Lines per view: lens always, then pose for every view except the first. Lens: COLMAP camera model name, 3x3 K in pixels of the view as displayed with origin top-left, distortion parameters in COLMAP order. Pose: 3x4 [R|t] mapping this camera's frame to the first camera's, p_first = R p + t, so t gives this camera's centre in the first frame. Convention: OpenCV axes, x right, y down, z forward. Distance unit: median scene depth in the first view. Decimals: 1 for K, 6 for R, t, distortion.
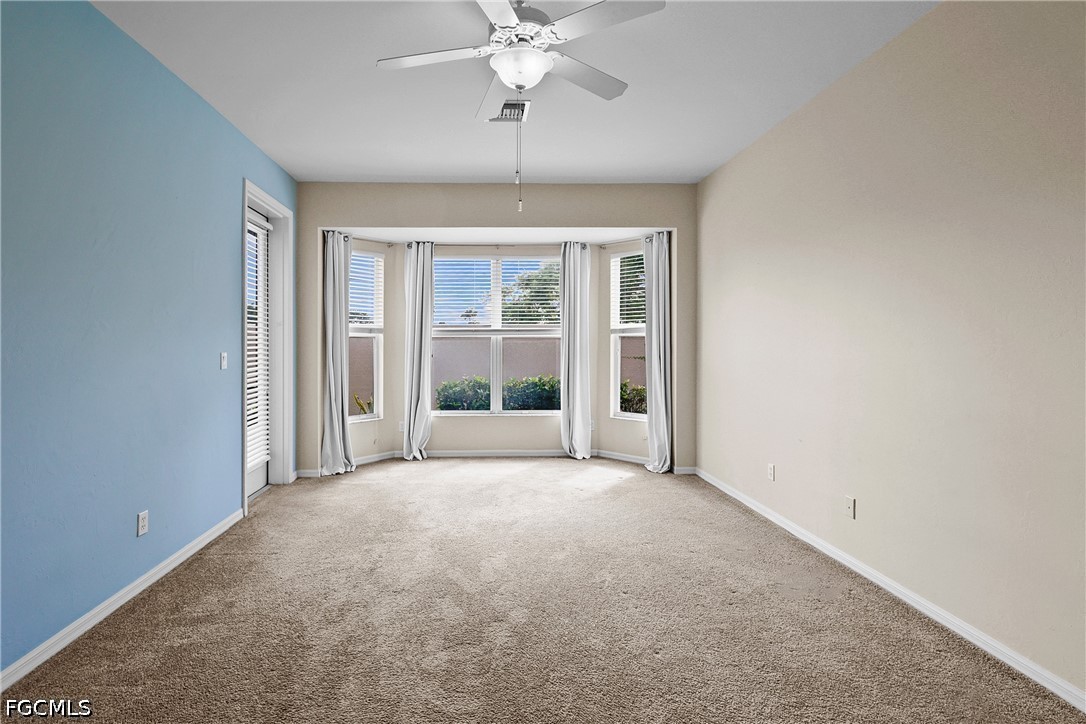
lens RADIAL K [[459.8, 0, 544.1], [0, 459.8, 356.1], [0, 0, 1]] dist [-0.000115, -0.000050]
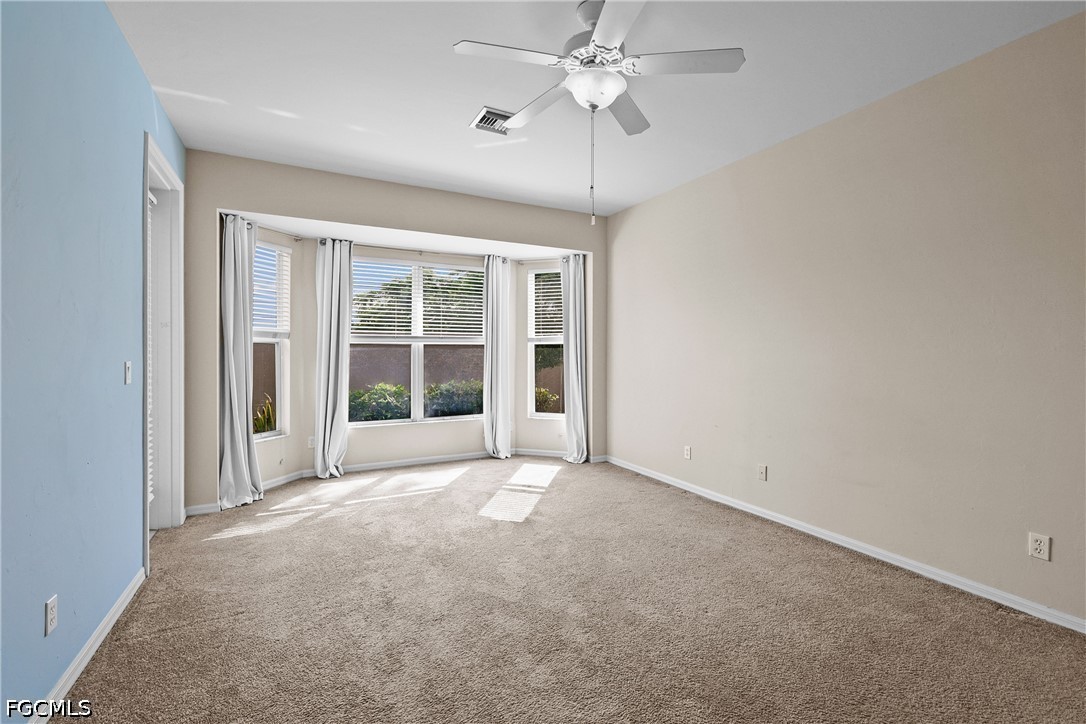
lens RADIAL K [[415.5, 0, 543.0], [0, 415.5, 362.0], [0, 0, 1]] dist [0.000000, 0.000032]
pose [[0.915505, -0.006792, 0.402250, -0.247987], [0.007066, 0.999975, 0.000801, -0.001602], [-0.402245, 0.002109, 0.915530, 0.081687]]
